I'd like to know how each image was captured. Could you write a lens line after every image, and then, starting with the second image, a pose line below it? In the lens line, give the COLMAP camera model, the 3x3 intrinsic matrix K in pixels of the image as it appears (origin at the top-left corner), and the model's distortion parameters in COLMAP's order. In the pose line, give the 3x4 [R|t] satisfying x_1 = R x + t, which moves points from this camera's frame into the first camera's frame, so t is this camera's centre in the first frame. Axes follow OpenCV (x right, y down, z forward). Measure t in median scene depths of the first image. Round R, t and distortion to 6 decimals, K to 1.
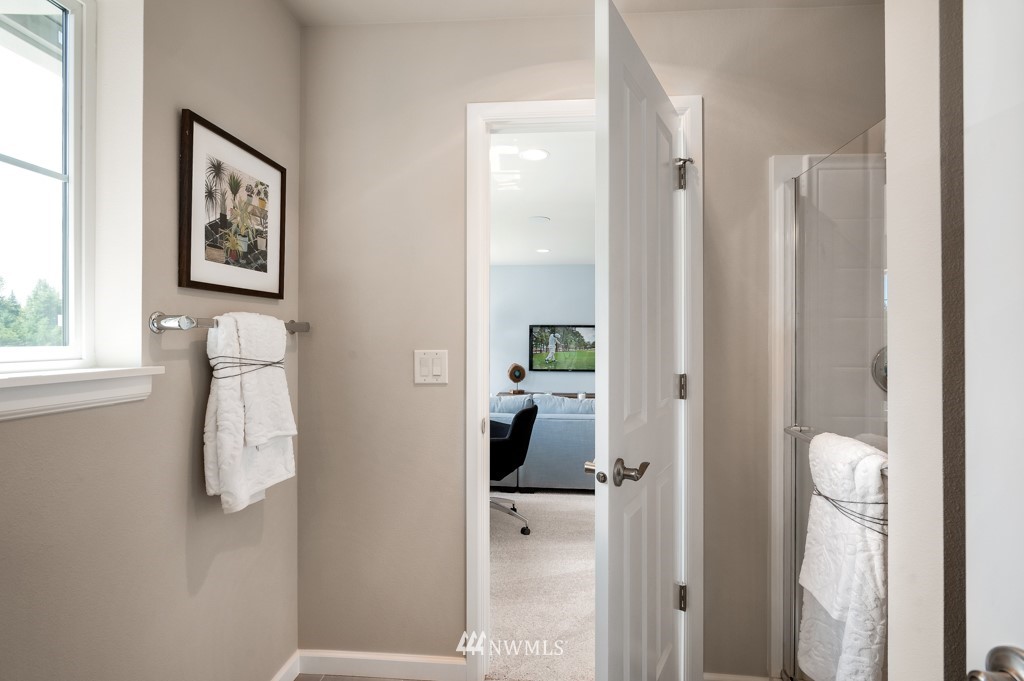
lens RADIAL K [[478.7, 0, 513.4], [0, 478.7, 339.7], [0, 0, 1]] dist [-0.005121, 0.001803]
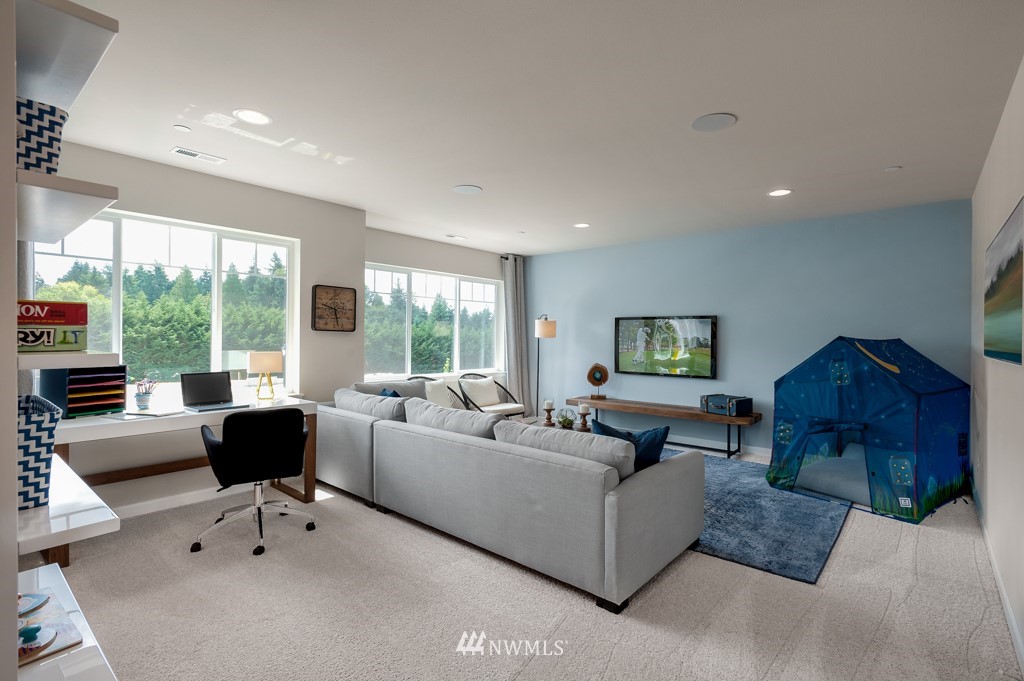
lens RADIAL K [[478.7, 0, 512.3], [0, 478.7, 339.2], [0, 0, 1]] dist [-0.005121, 0.001803]
pose [[0.813793, 0.012444, -0.581022, 0.371372], [-0.008044, 0.999916, 0.010148, 0.000365], [0.581100, -0.003584, 0.813825, 0.229515]]
